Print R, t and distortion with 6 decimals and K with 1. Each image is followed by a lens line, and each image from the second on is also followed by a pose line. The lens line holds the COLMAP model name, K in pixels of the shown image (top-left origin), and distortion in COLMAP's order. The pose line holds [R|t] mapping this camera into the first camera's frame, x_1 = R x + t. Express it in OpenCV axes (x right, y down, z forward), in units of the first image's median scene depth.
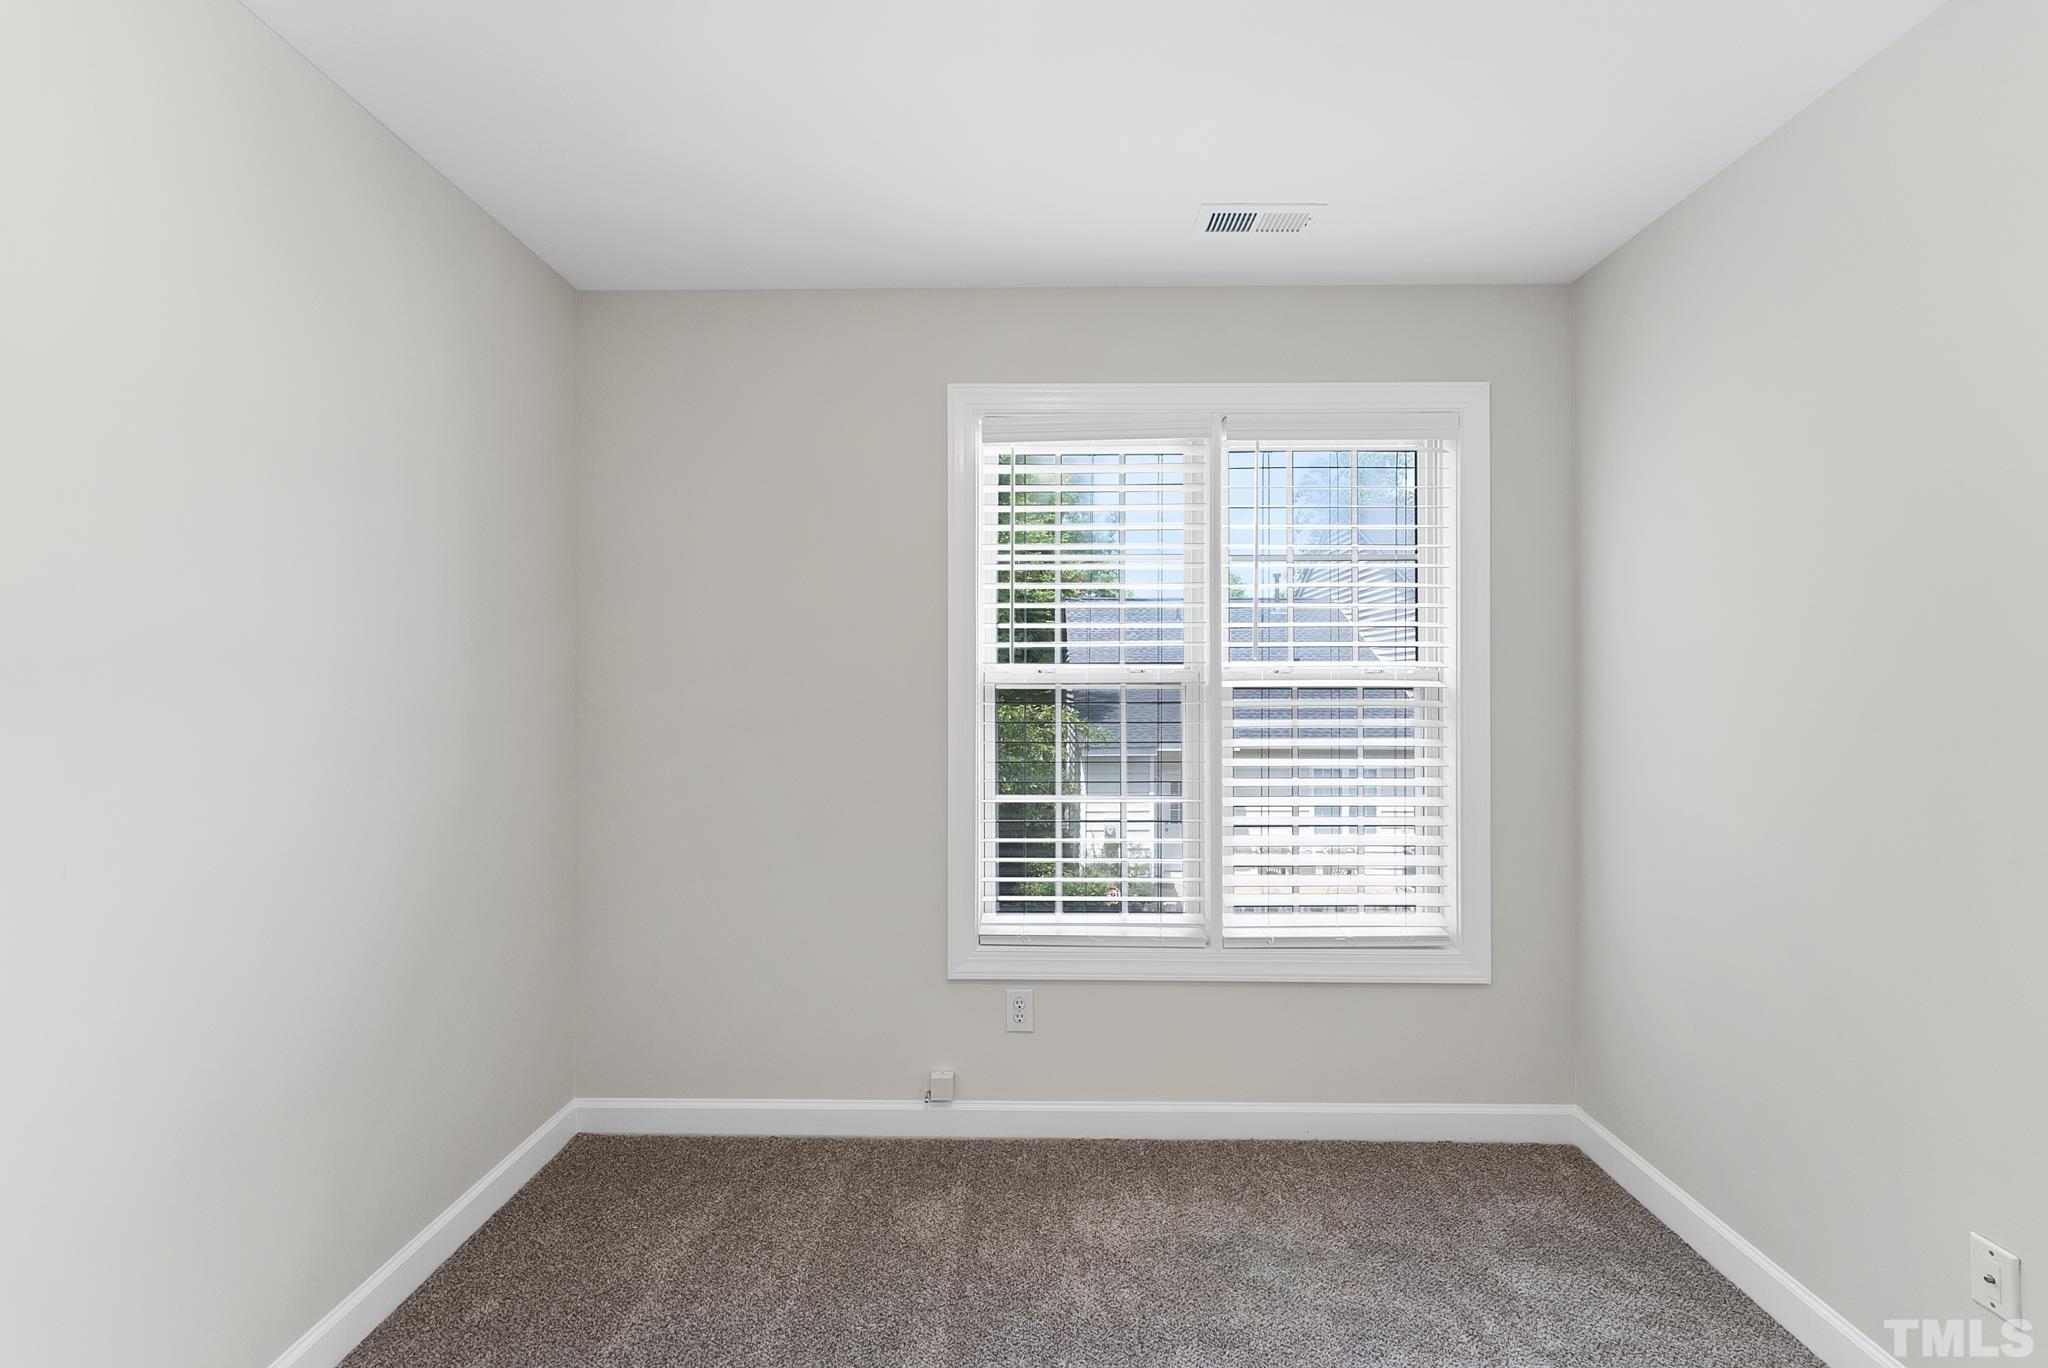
lens RADIAL K [[827.4, 0, 1025.3], [0, 827.4, 696.4], [0, 0, 1]] dist [-0.001885, 0.000852]
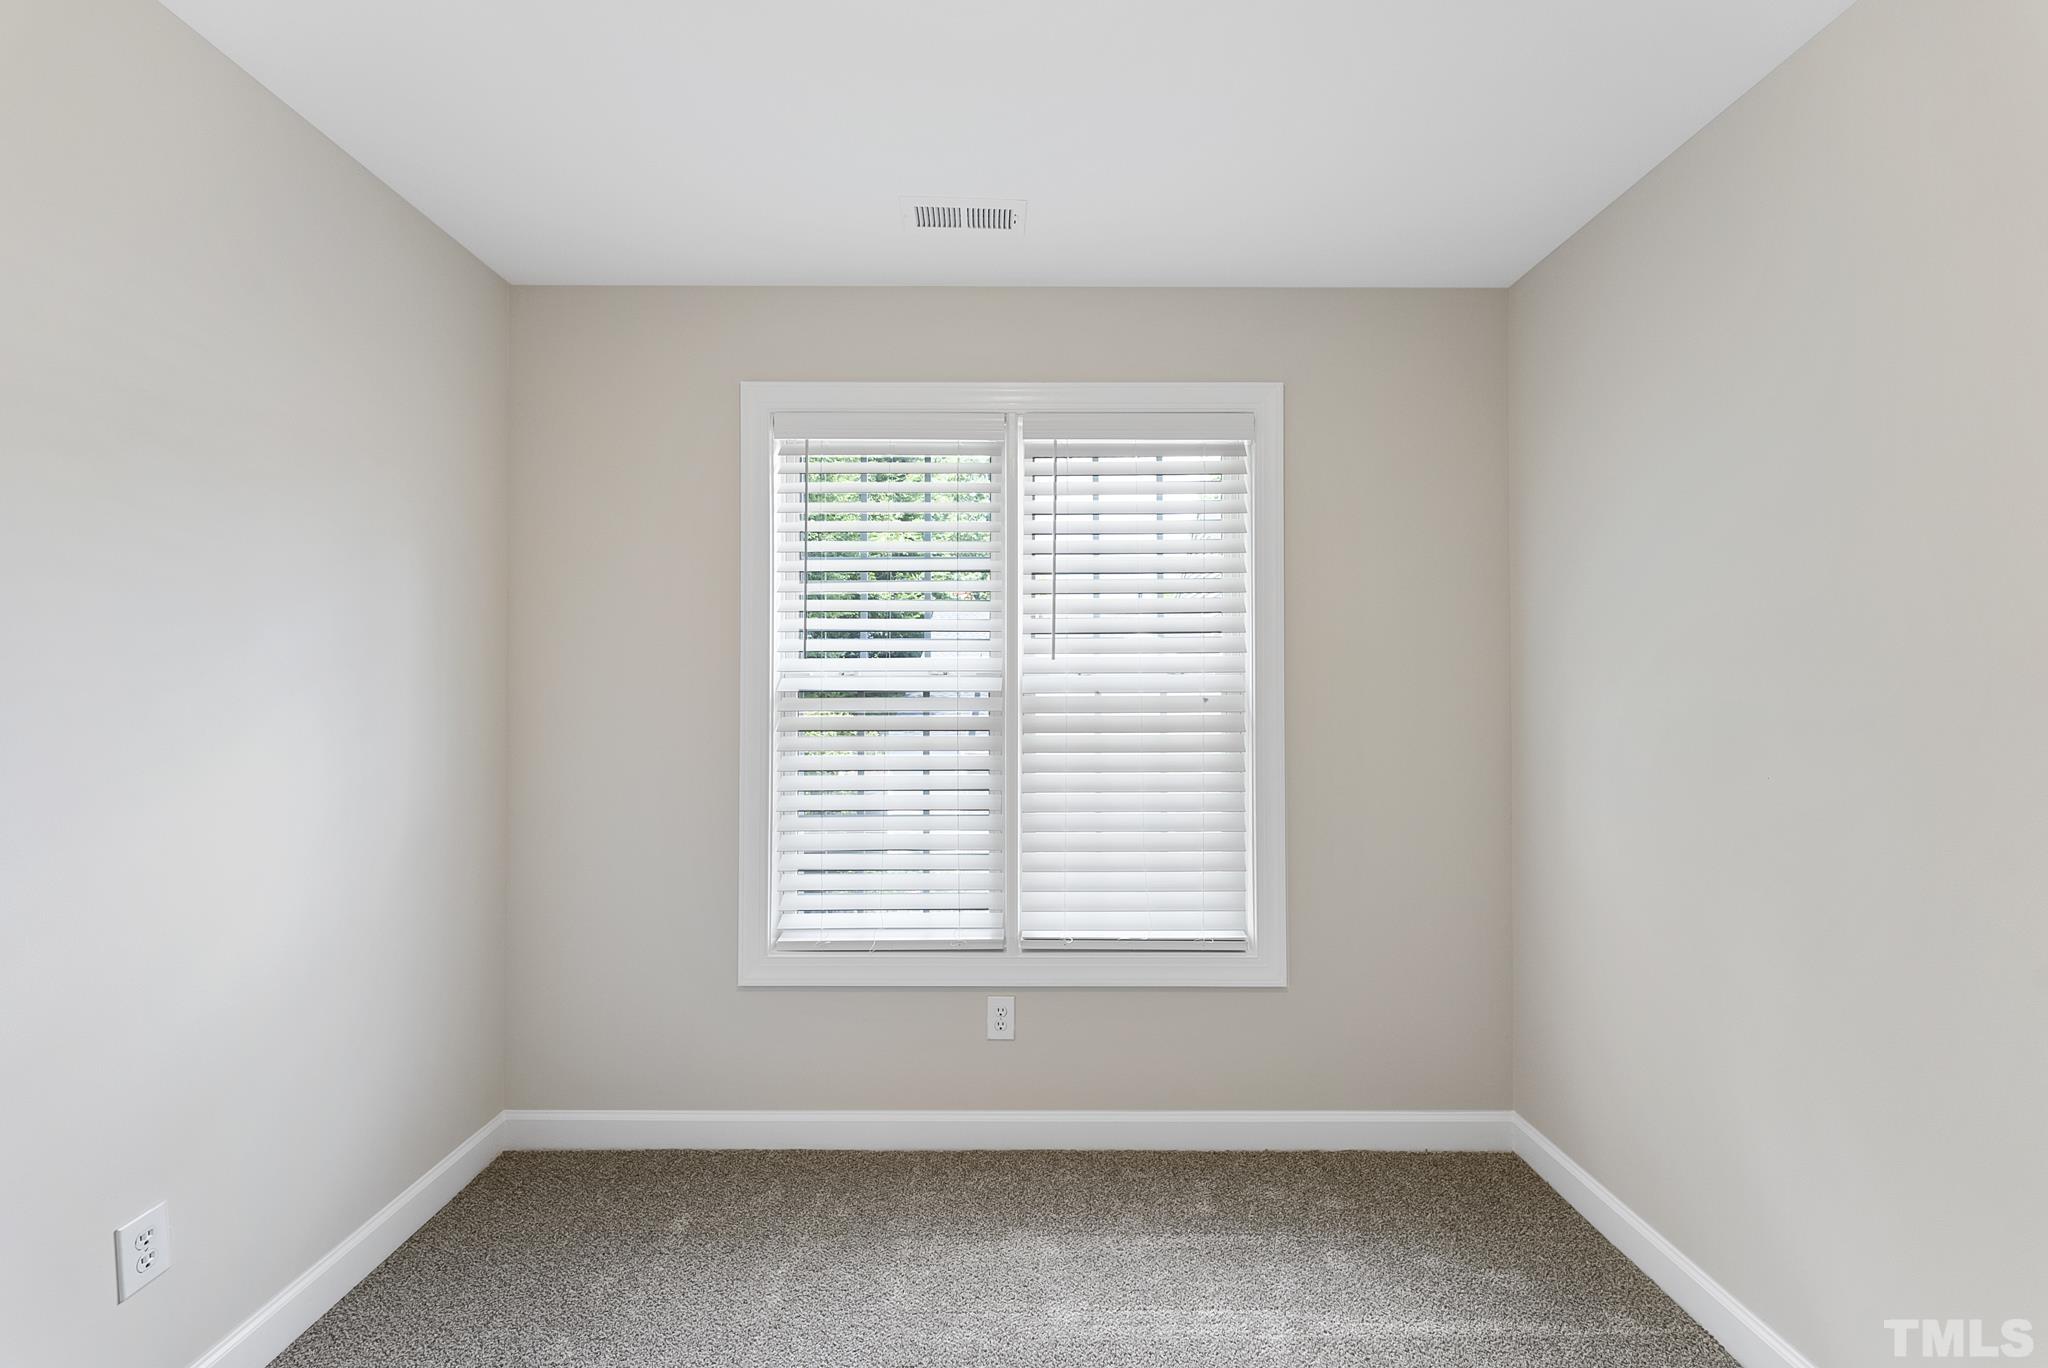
lens RADIAL K [[827.4, 0, 1006.1], [0, 827.4, 687.4], [0, 0, 1]] dist [-0.001885, 0.000852]
pose [[0.999879, 0.000323, 0.015545, 0.201935], [-0.000030, 0.999823, -0.018839, 0.006116], [-0.015548, 0.018836, 0.999702, 0.007590]]
